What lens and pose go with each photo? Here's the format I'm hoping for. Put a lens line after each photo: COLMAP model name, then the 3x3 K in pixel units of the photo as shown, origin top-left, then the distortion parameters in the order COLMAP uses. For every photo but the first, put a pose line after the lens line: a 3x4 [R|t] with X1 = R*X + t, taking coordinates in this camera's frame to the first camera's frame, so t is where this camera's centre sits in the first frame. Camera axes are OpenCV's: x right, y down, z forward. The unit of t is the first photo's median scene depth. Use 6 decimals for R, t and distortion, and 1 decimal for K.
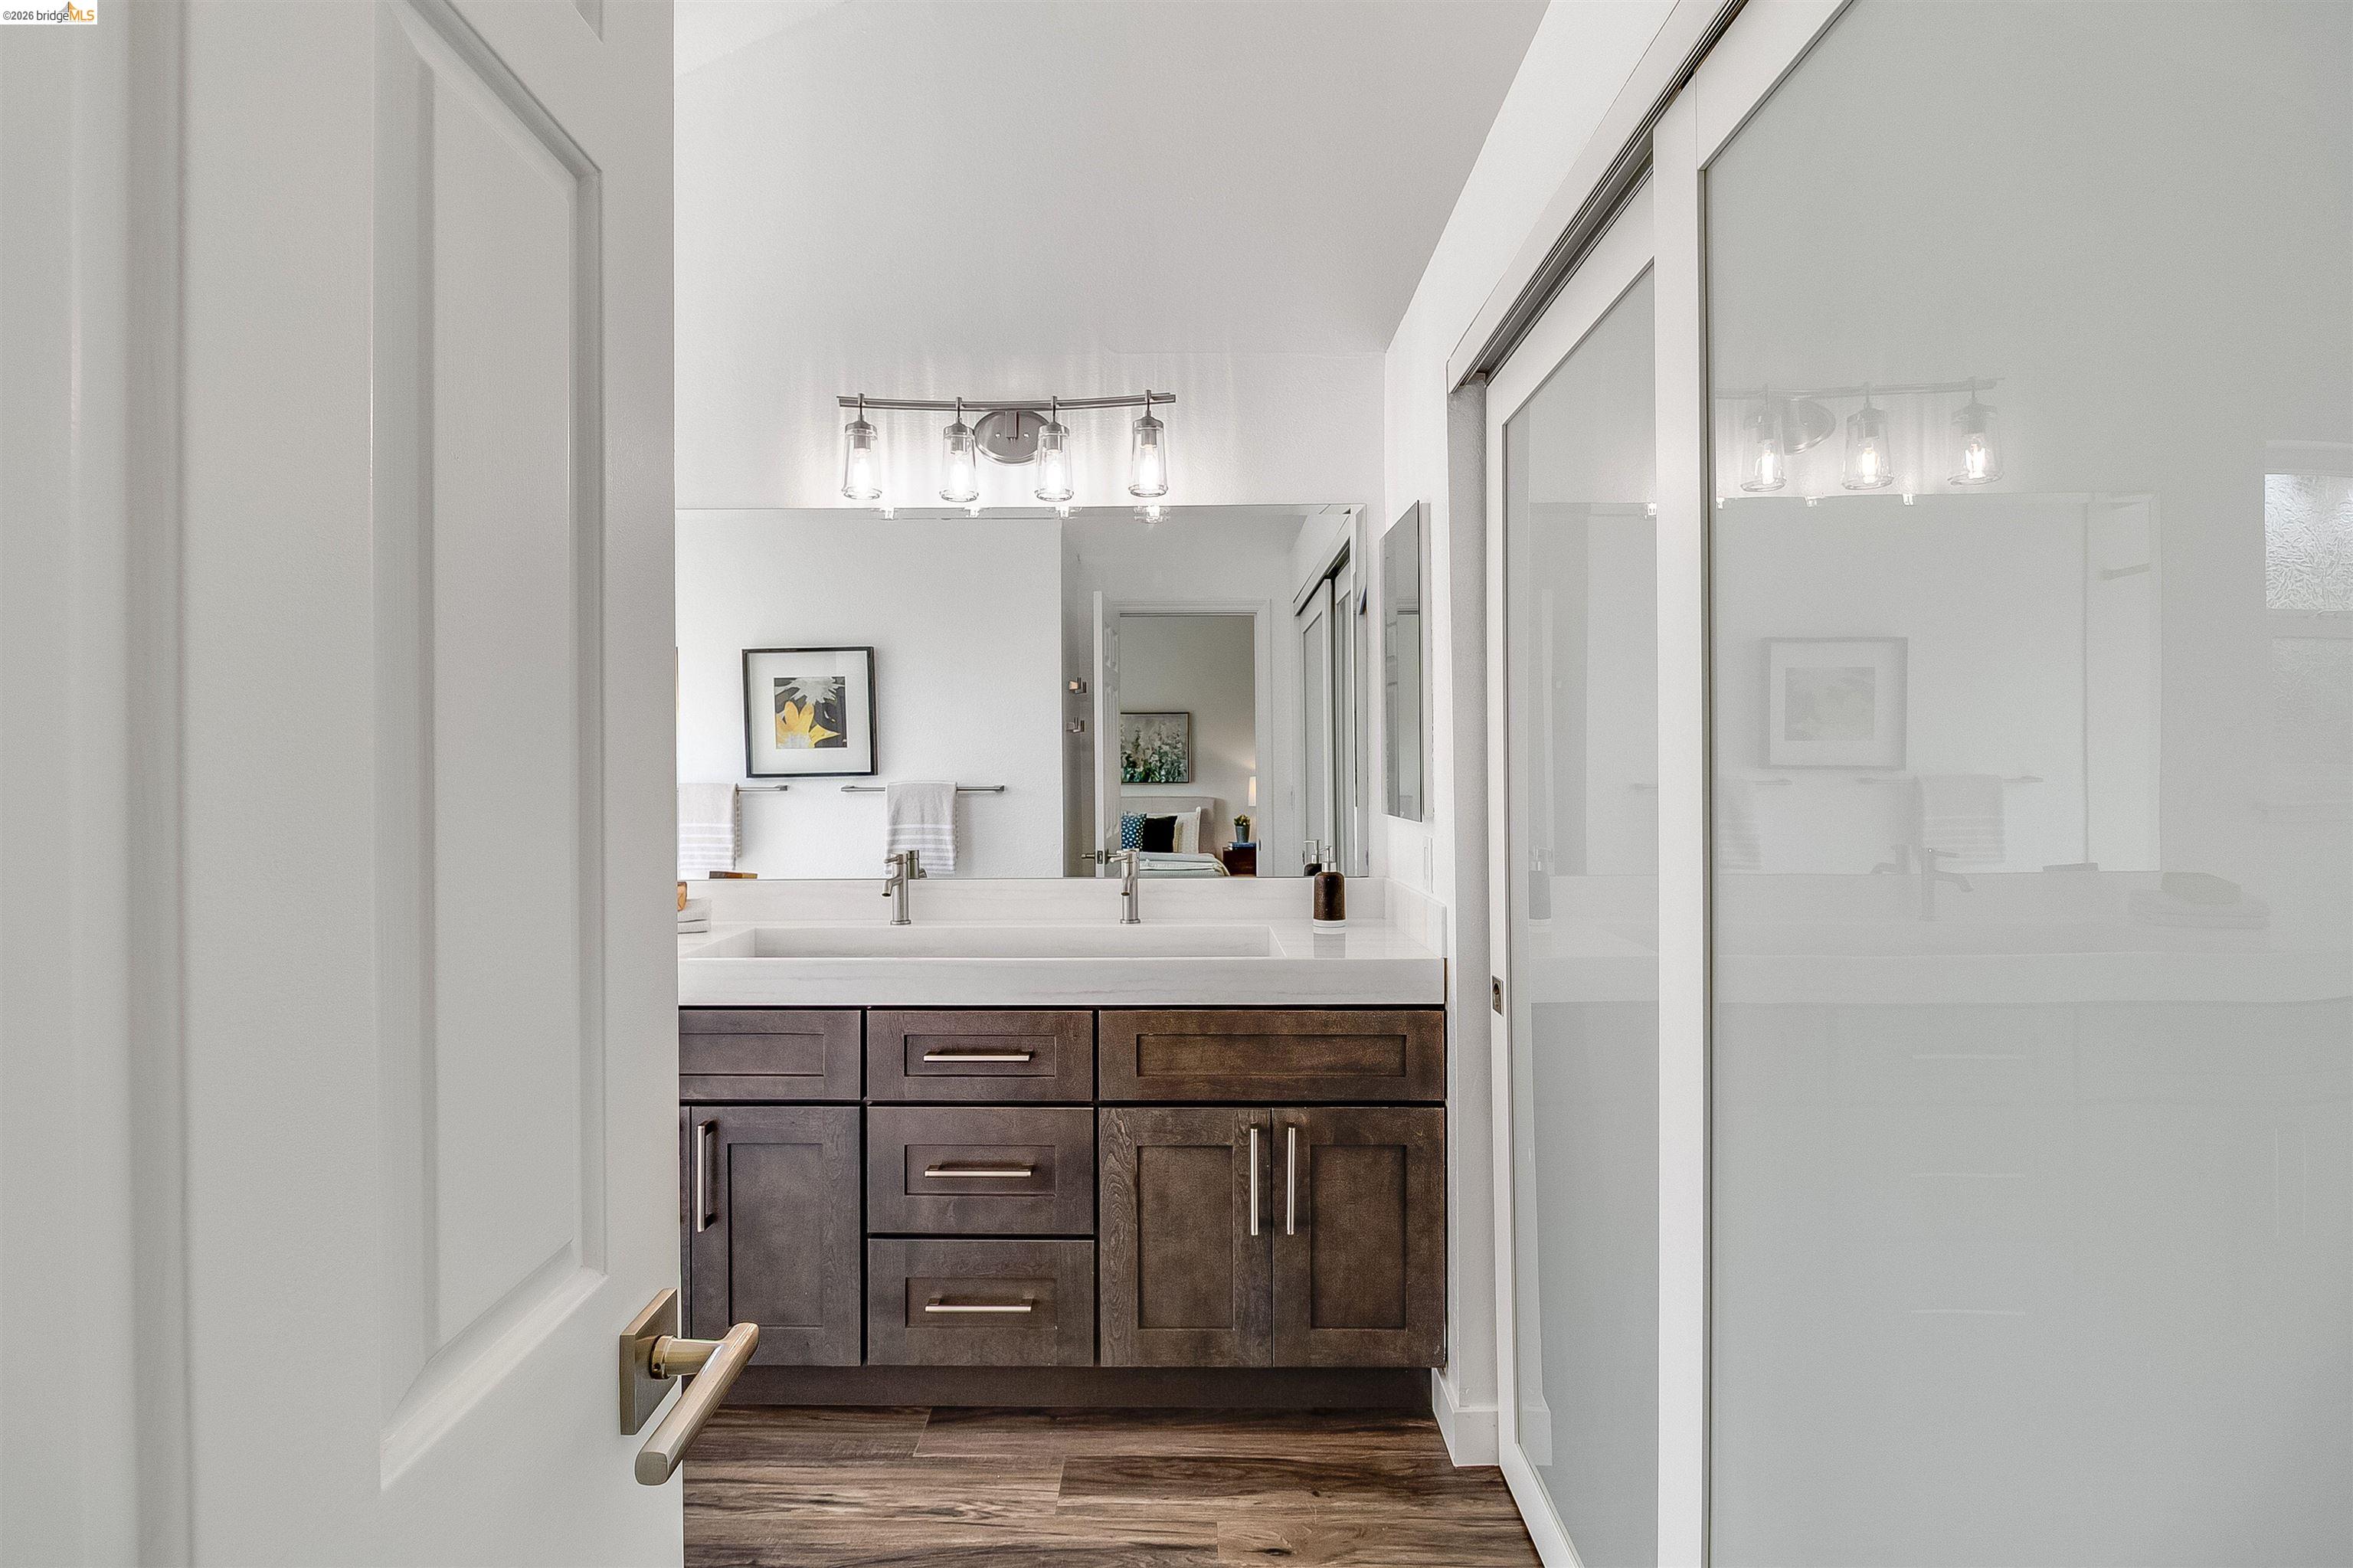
lens RADIAL K [[1101.2, 0, 1174.0], [0, 1101.2, 775.2], [0, 0, 1]] dist [-0.004981, -0.003242]
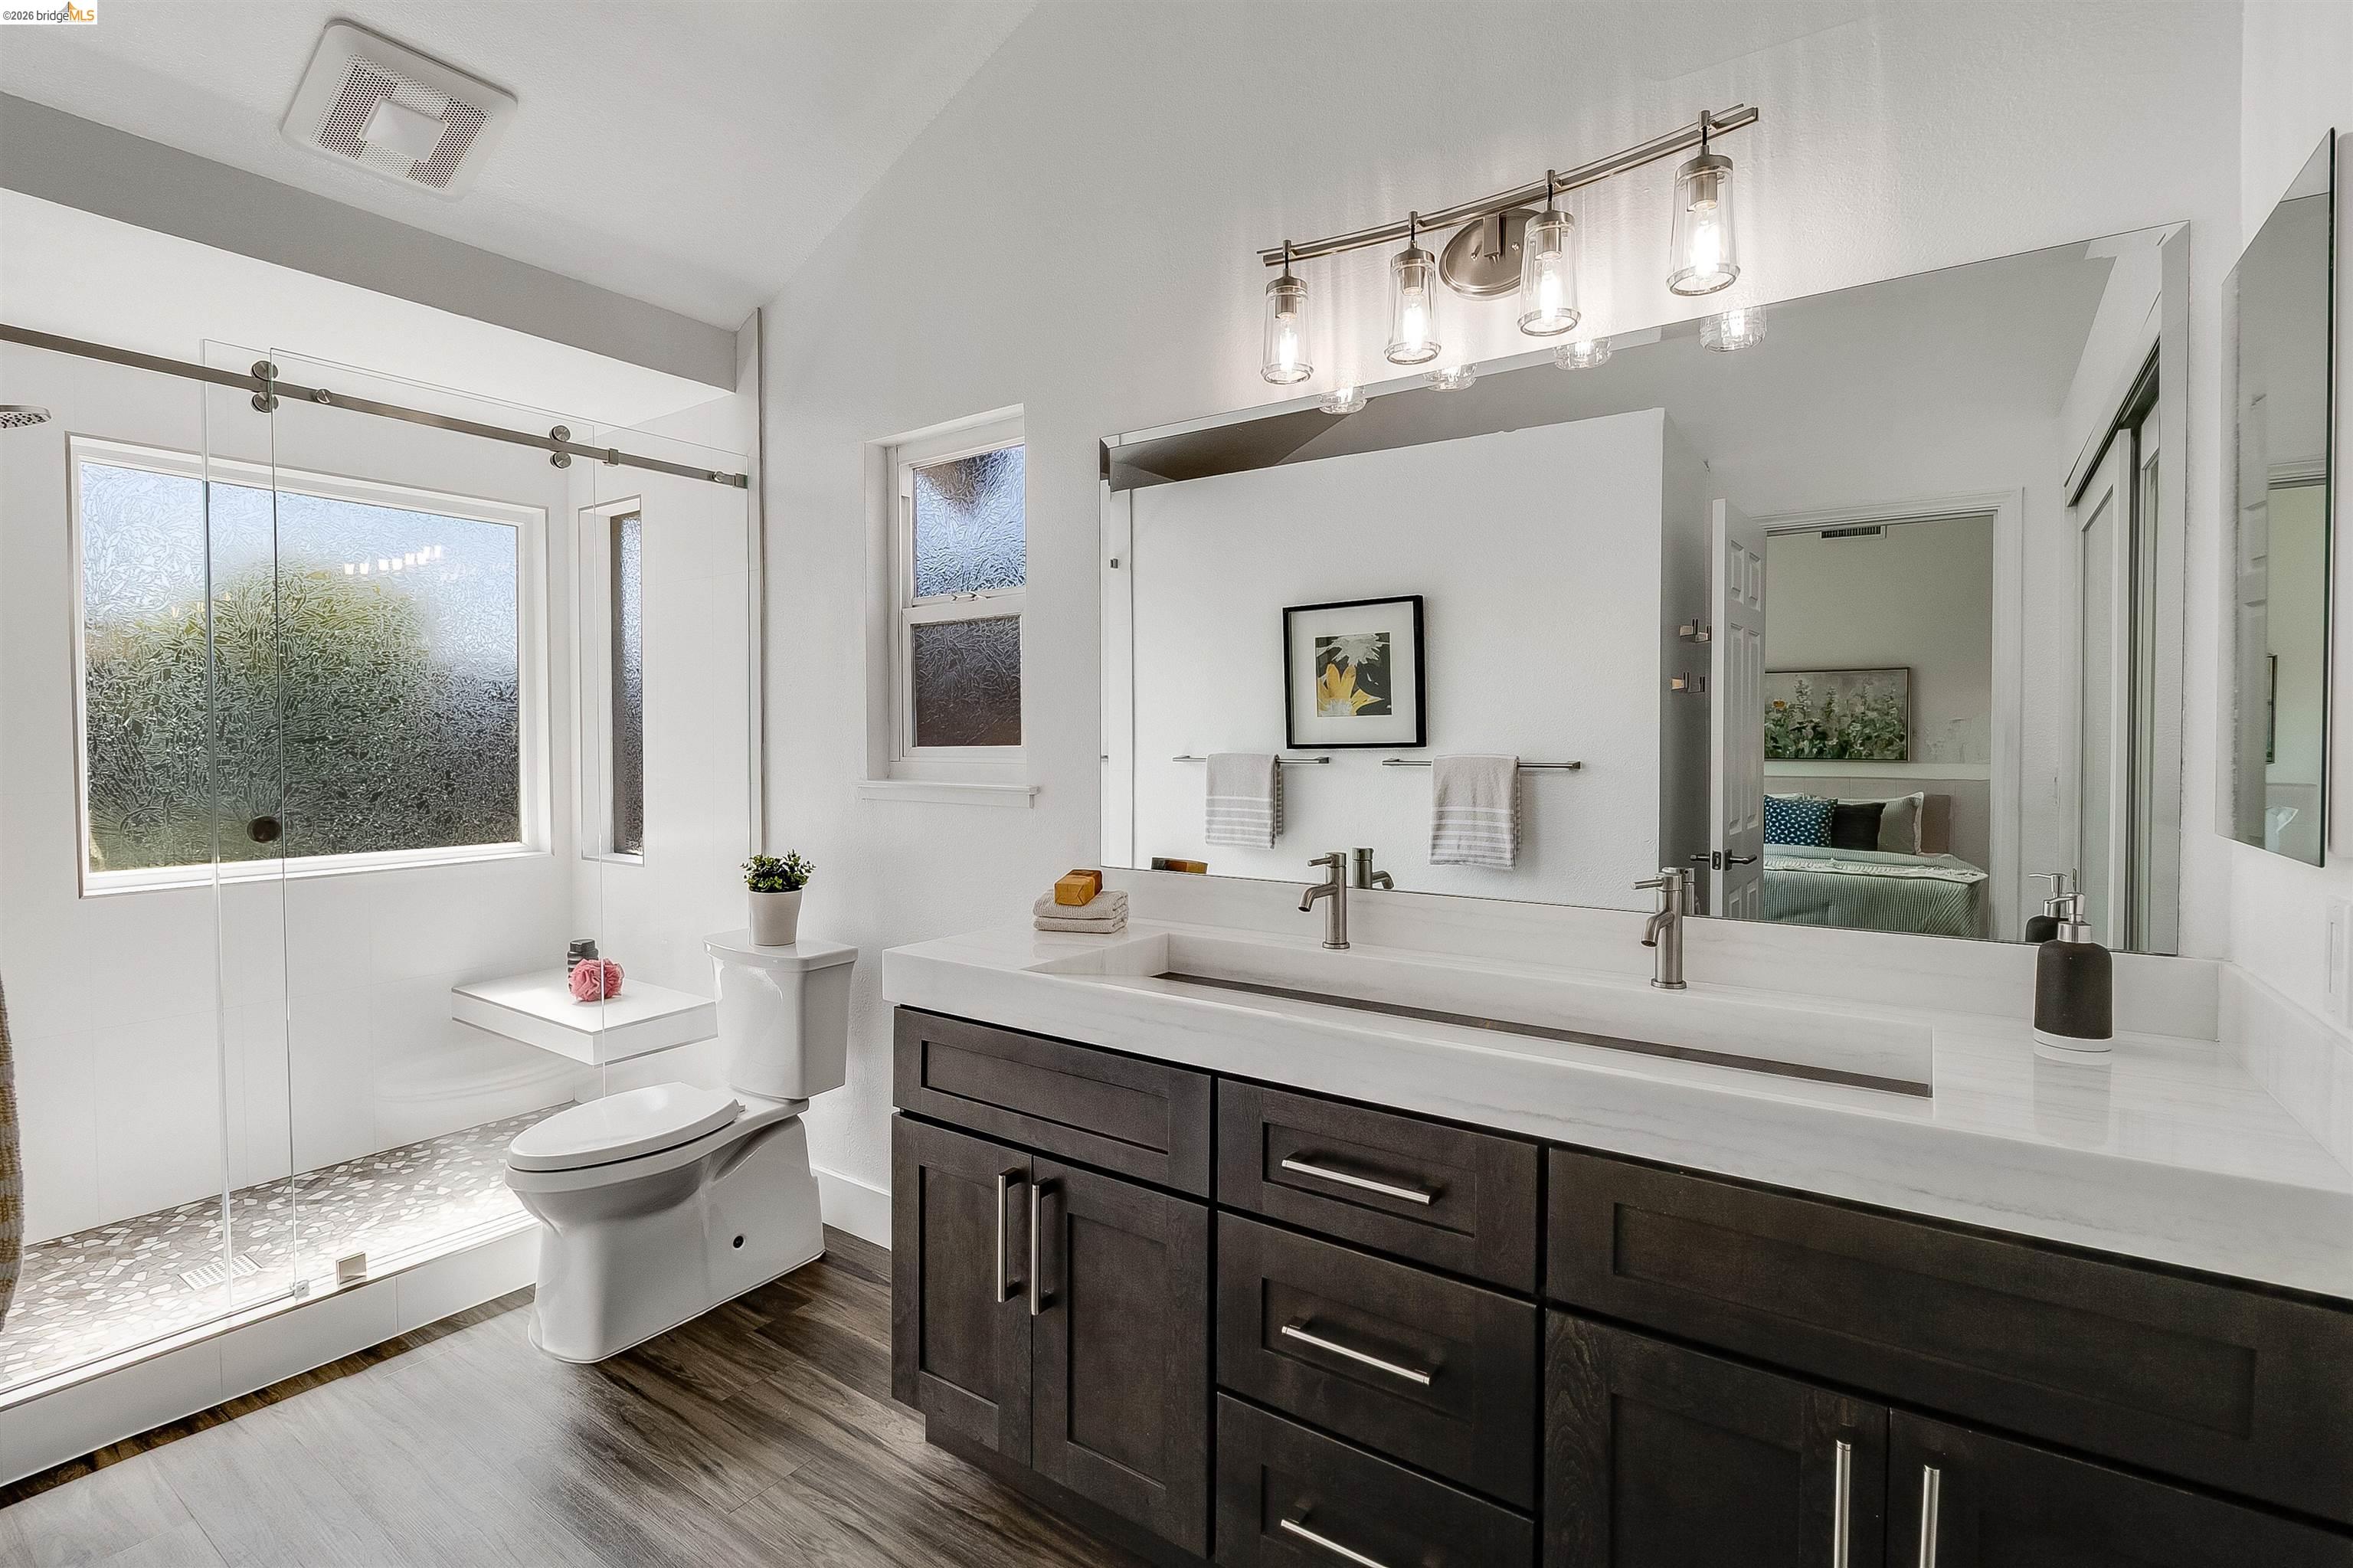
lens RADIAL K [[1101.2, 0, 1156.5], [0, 1101.2, 767.7], [0, 0, 1]] dist [-0.004981, -0.003242]
pose [[0.822600, 0.019498, -0.568286, 0.074420], [-0.008044, 0.999711, 0.022657, -0.002733], [0.568564, -0.014067, 0.822519, 0.319598]]
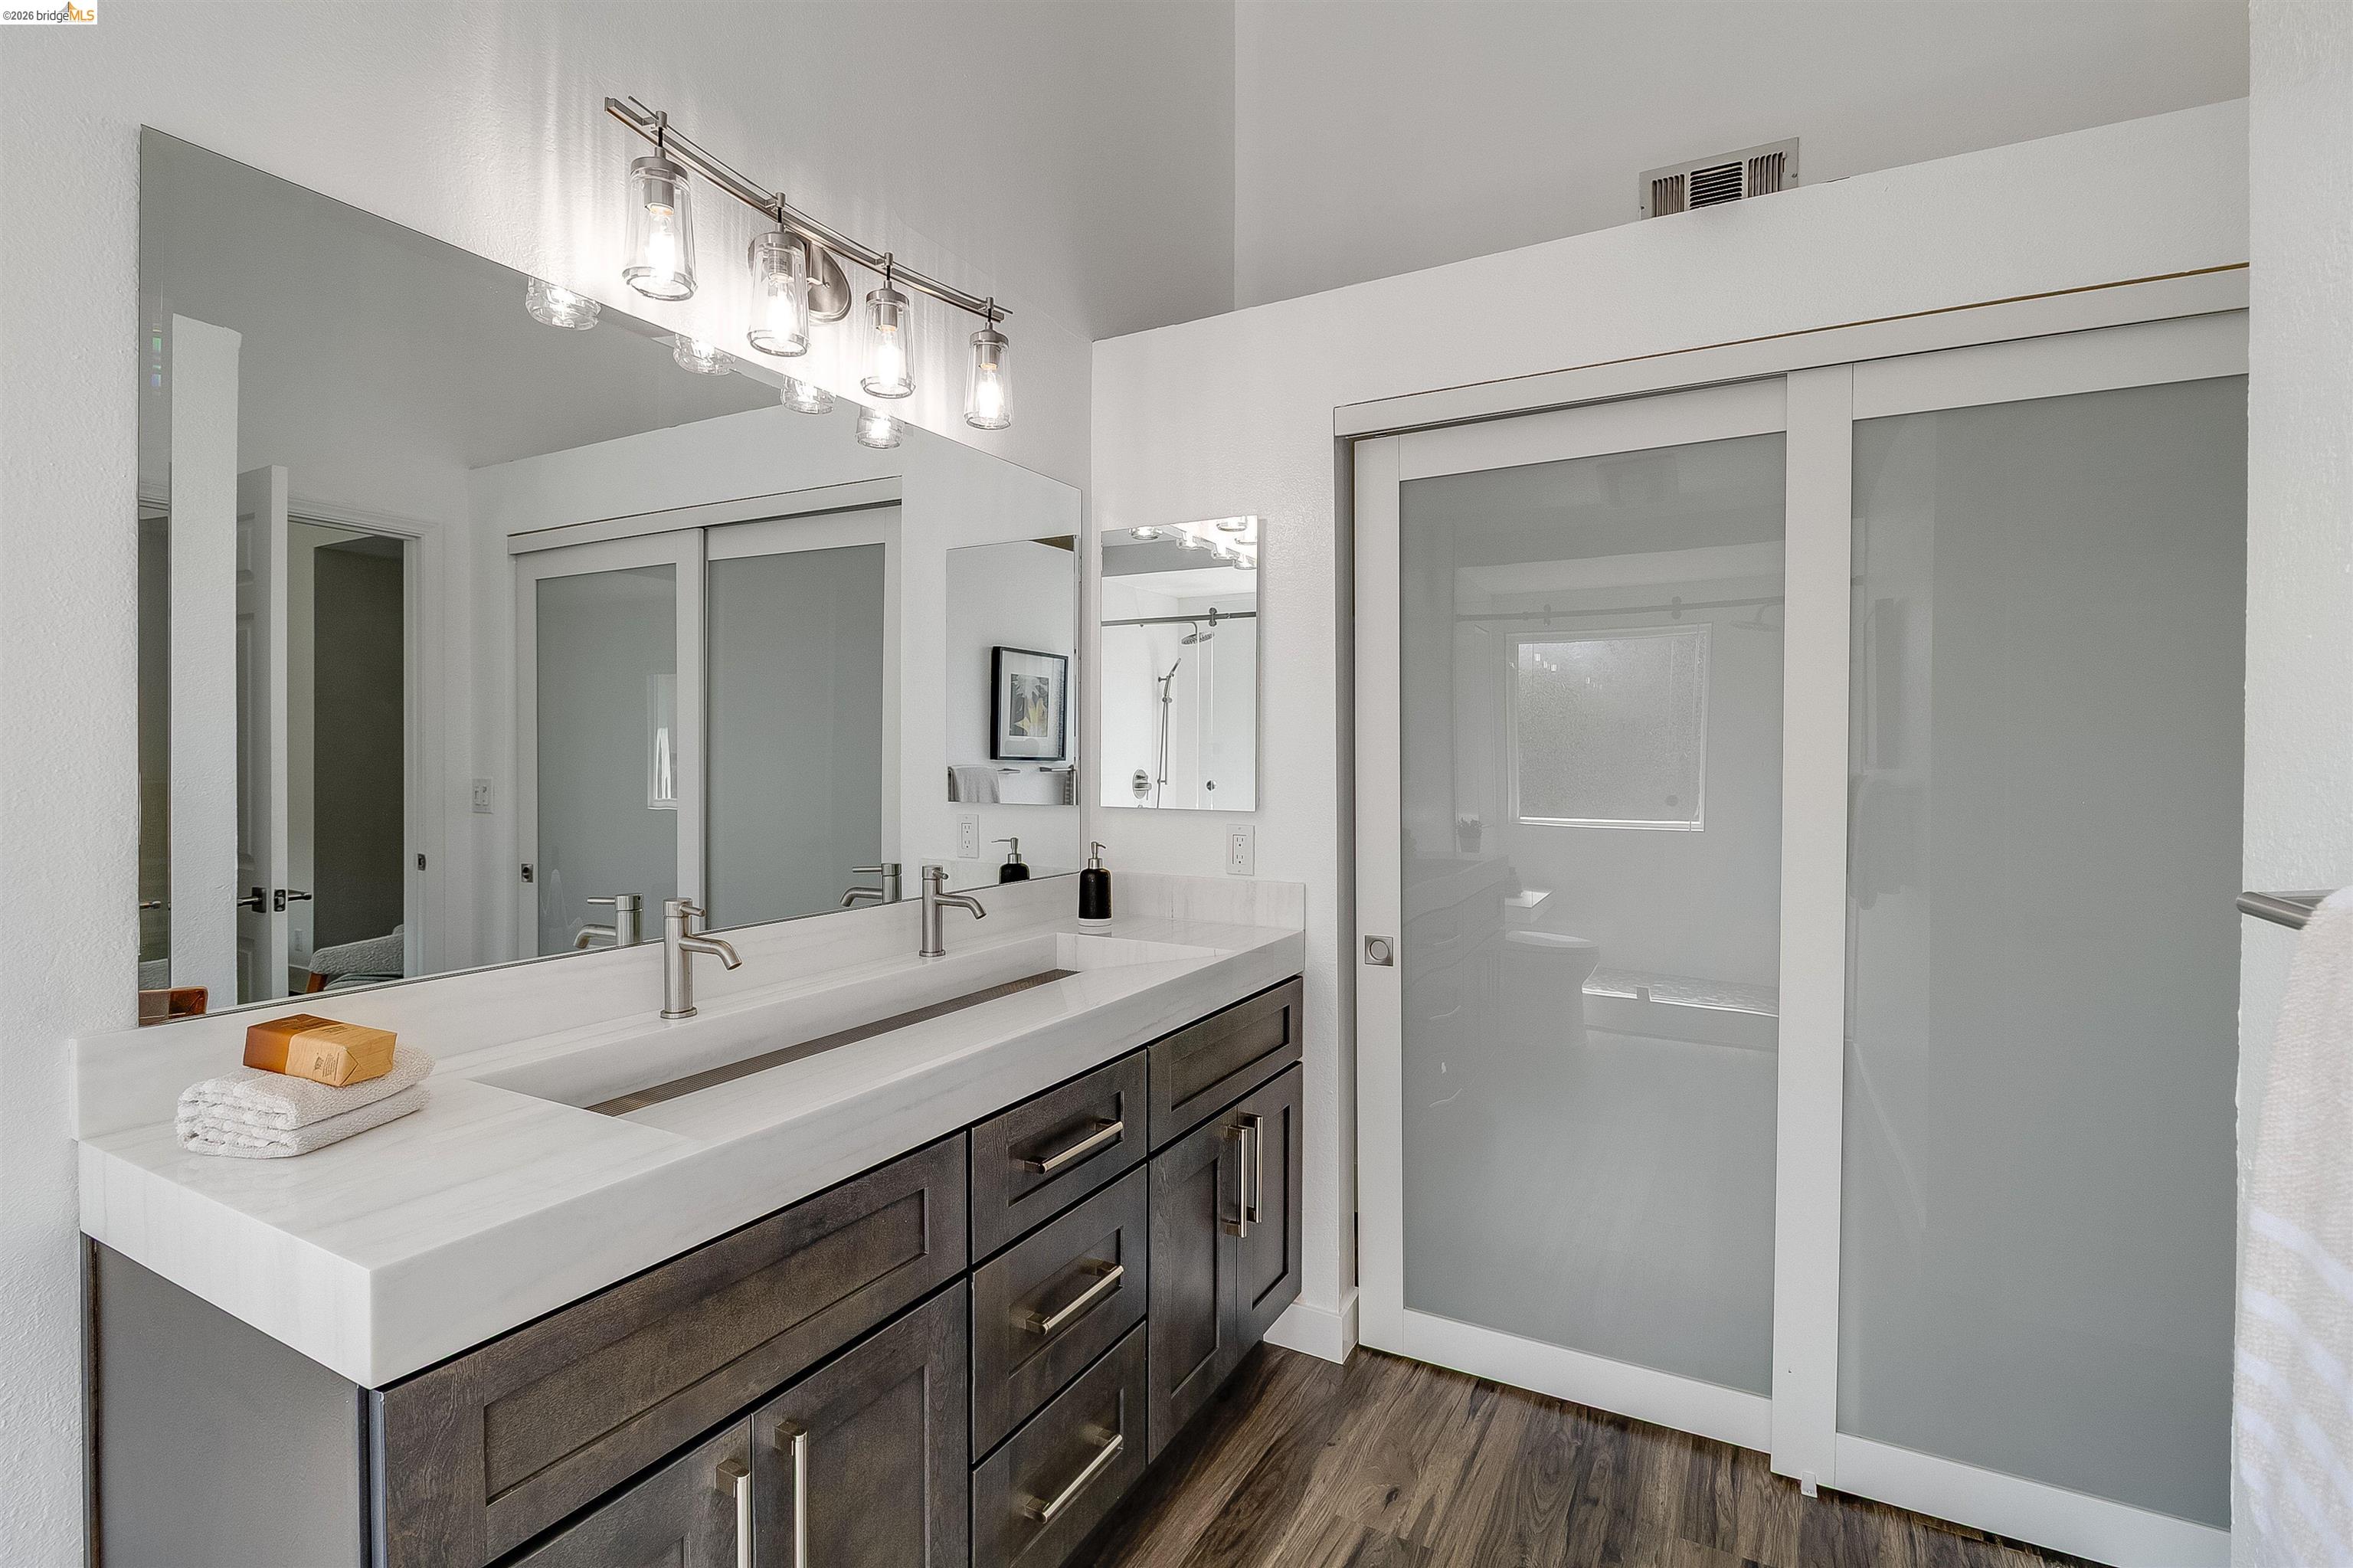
lens RADIAL K [[1101.2, 0, 1163.2], [0, 1101.2, 776.0], [0, 0, 1]] dist [-0.004981, -0.003242]
pose [[0.477542, -0.014517, 0.878489, -0.654398], [0.007035, 0.999895, 0.012699, -0.003507], [-0.878581, 0.000116, 0.477593, 0.478876]]
